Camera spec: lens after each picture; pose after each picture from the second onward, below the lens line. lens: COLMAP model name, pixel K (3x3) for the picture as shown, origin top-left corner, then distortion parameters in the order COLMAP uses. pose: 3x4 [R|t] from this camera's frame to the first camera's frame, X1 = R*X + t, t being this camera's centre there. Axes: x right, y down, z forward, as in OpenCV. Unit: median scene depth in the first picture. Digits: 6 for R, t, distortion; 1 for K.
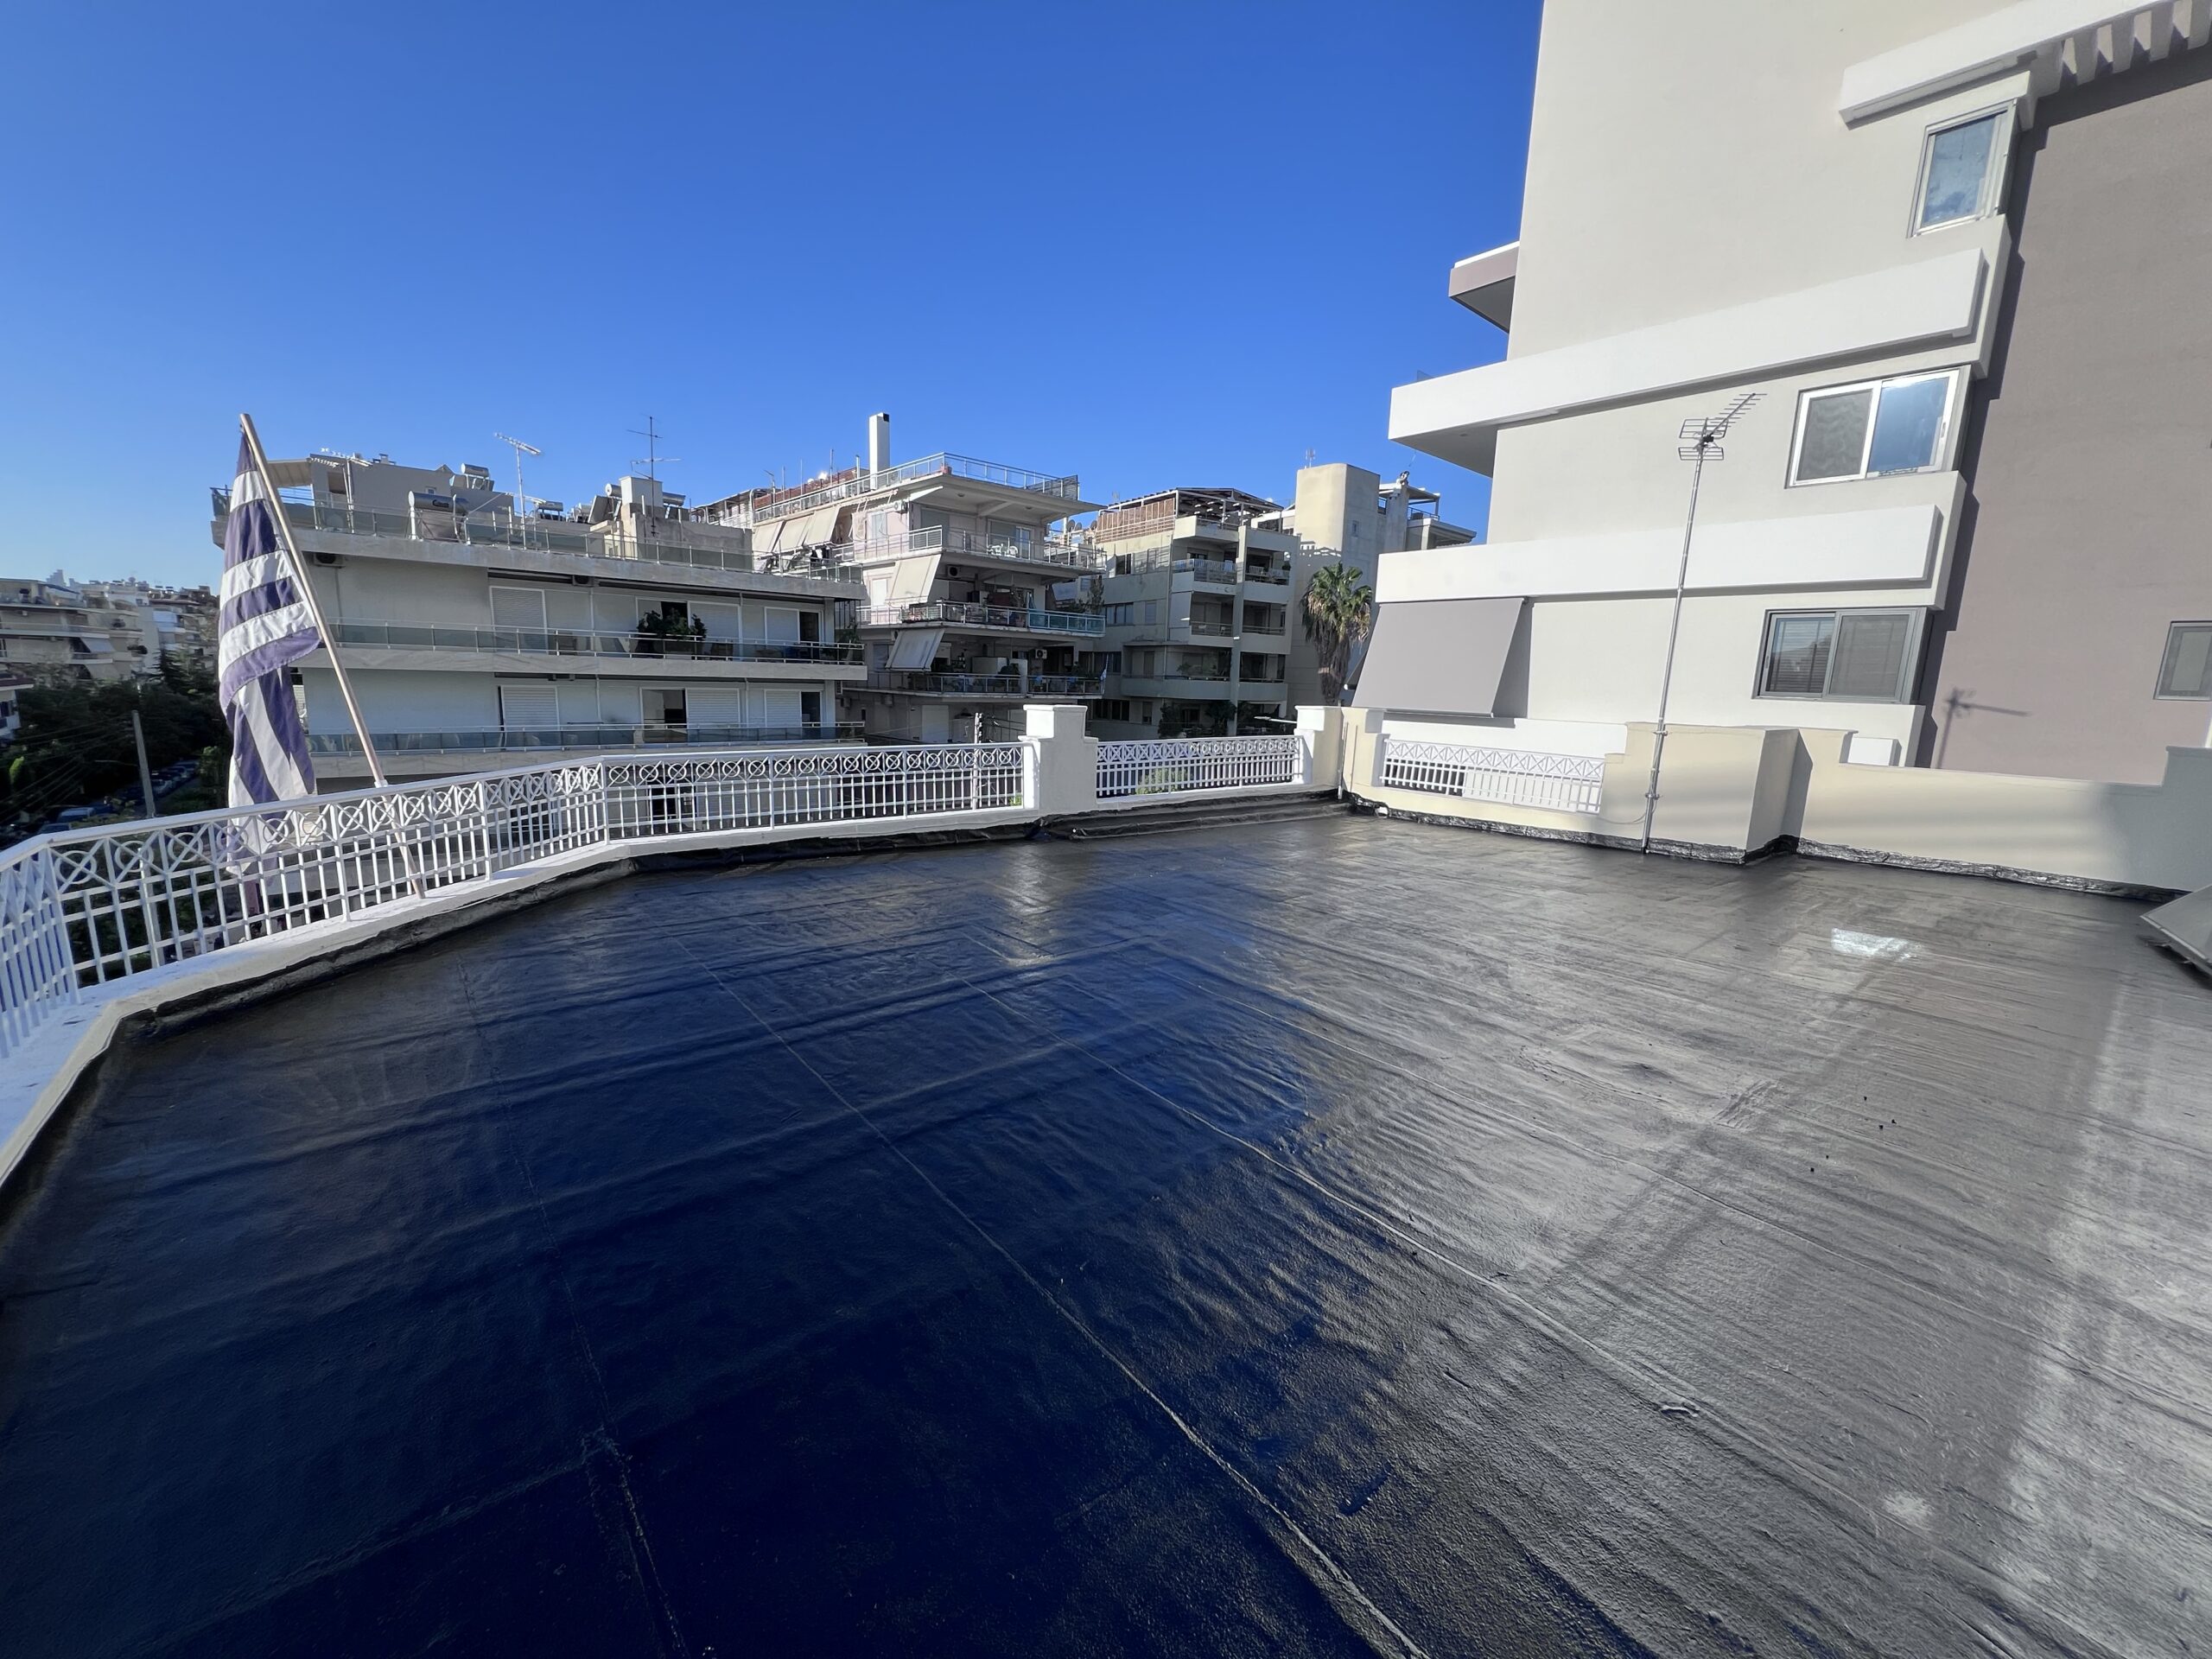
lens RADIAL K [[883.5, 0, 1106.0], [0, 883.5, 829.5], [0, 0, 1]] dist [-0.002830, 0.000481]
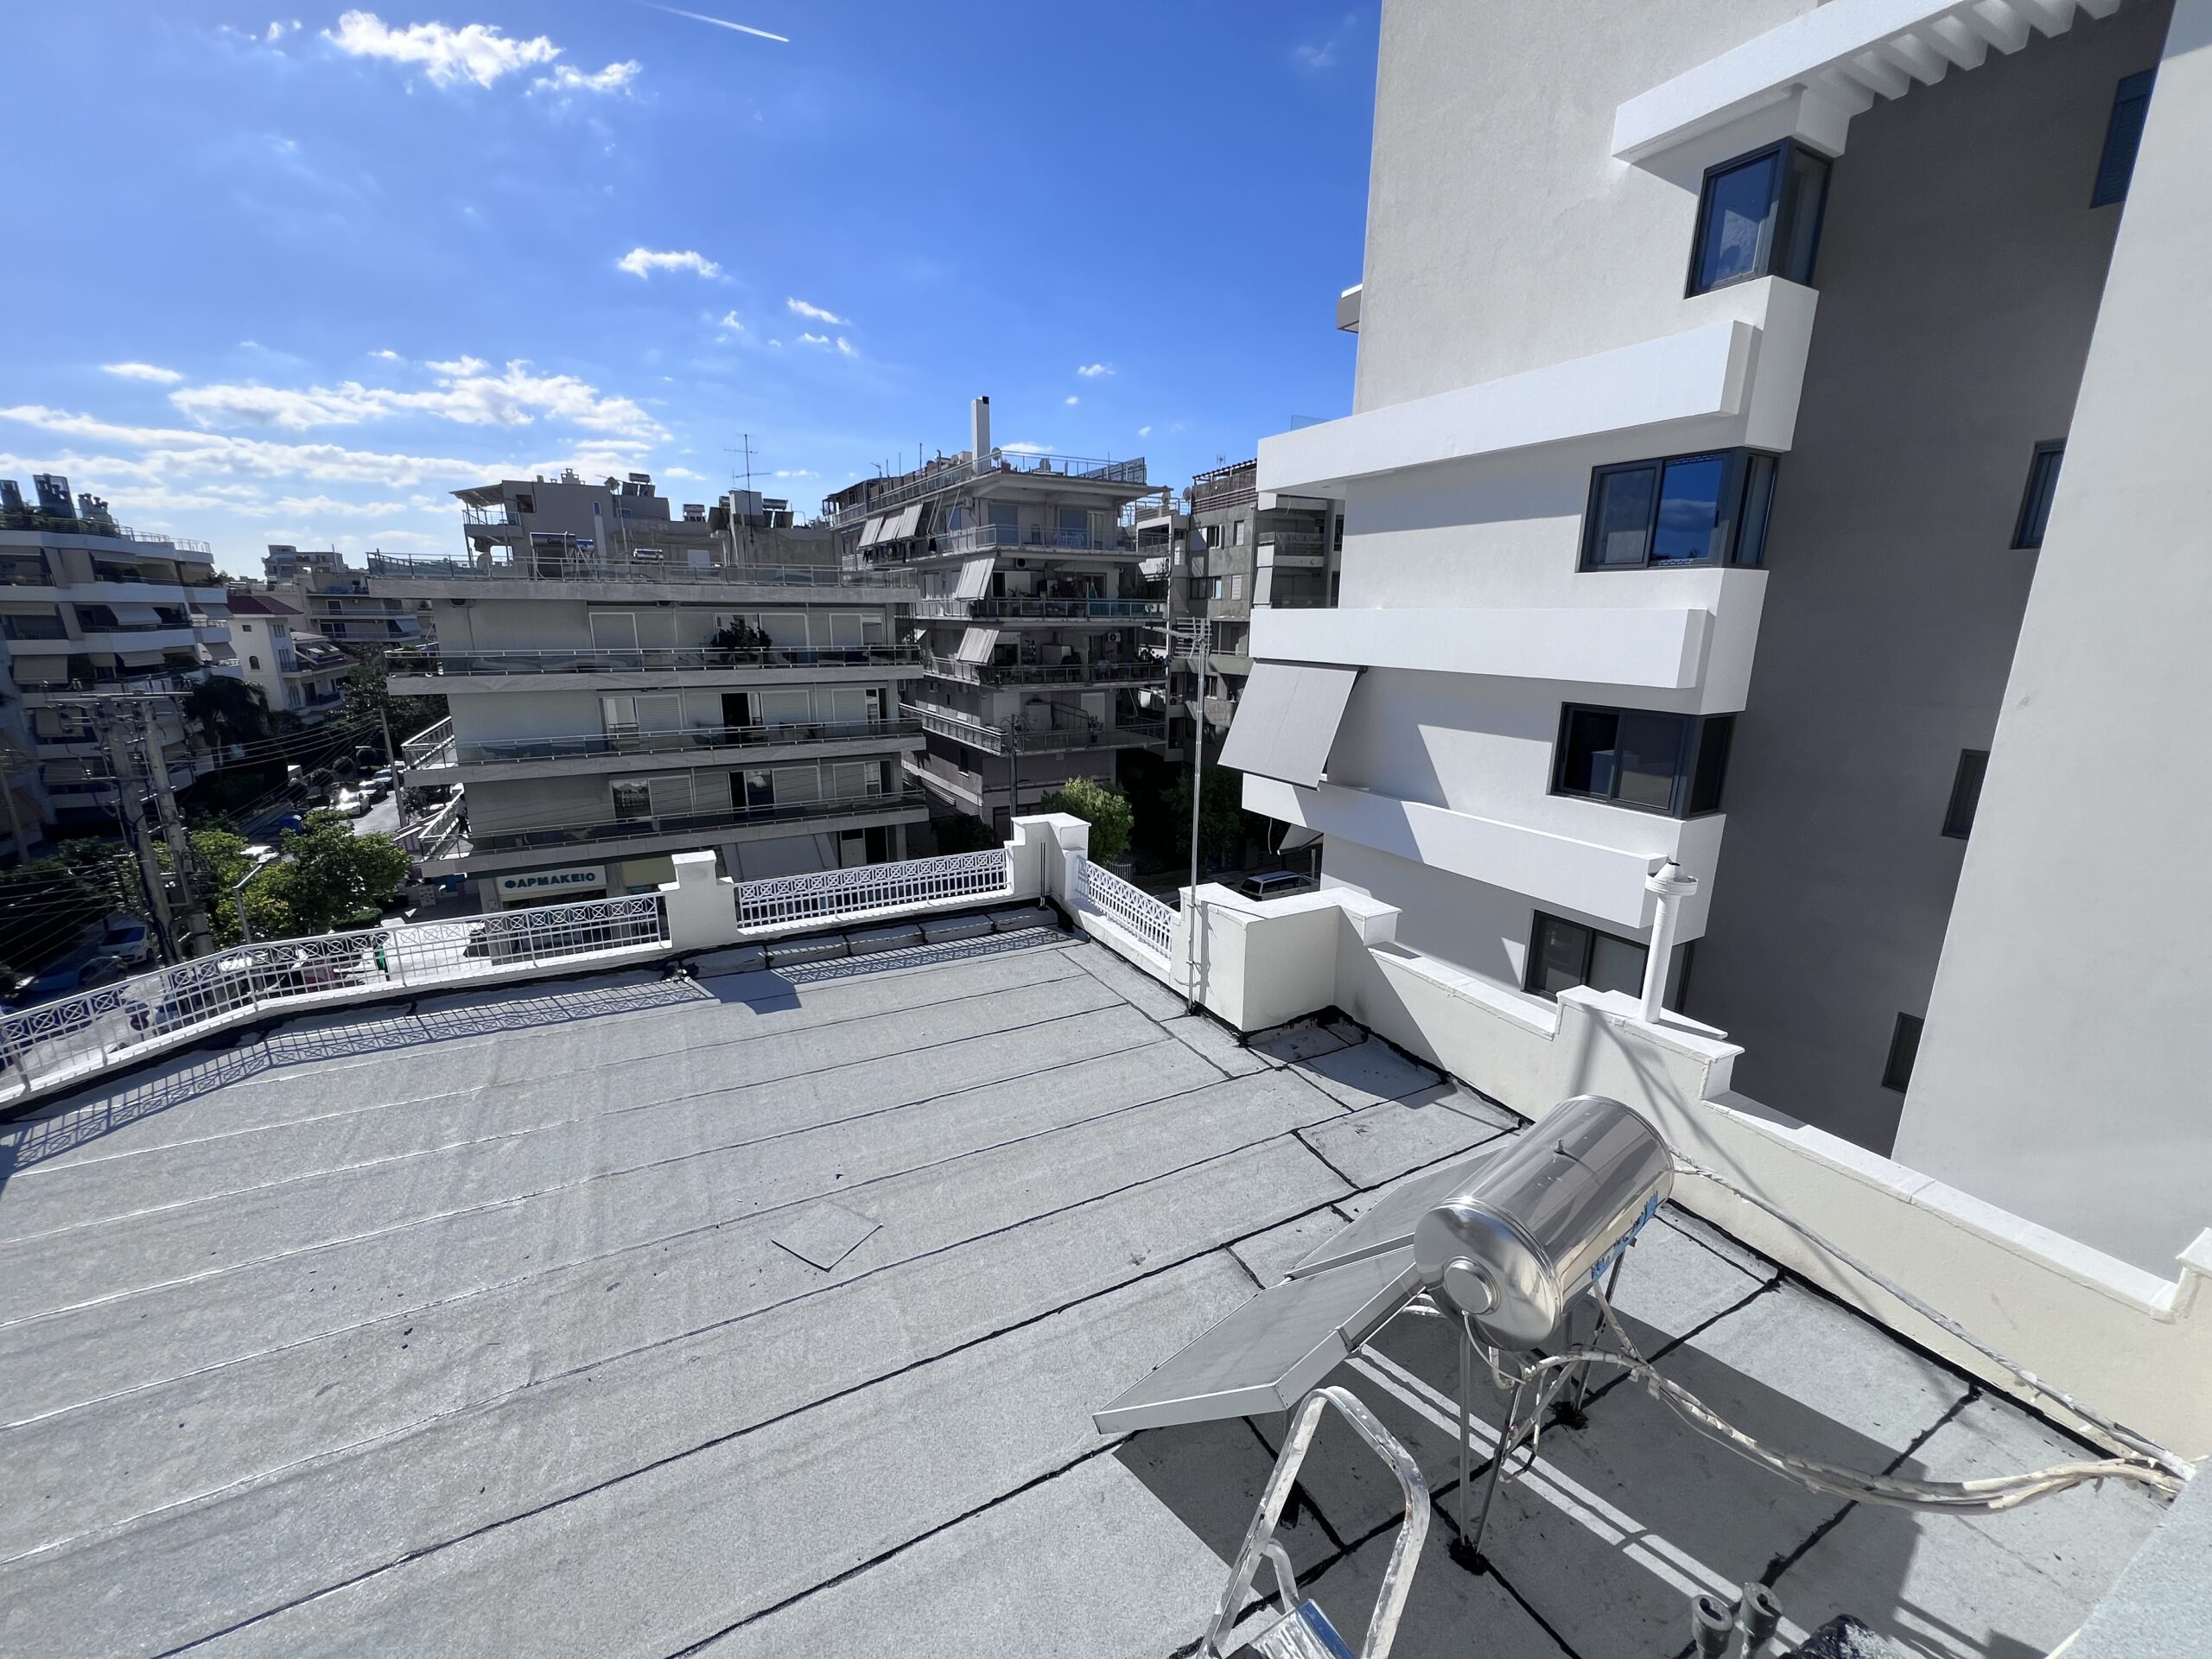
lens RADIAL K [[881.0, 0, 1095.4], [0, 881.0, 835.3], [0, 0, 1]] dist [-0.001015, -0.000161]
pose [[0.977546, 0.021010, -0.209673, 0.136844], [-0.005867, 0.997345, 0.072581, -0.051086], [0.210642, -0.069721, 0.975074, -0.004265]]
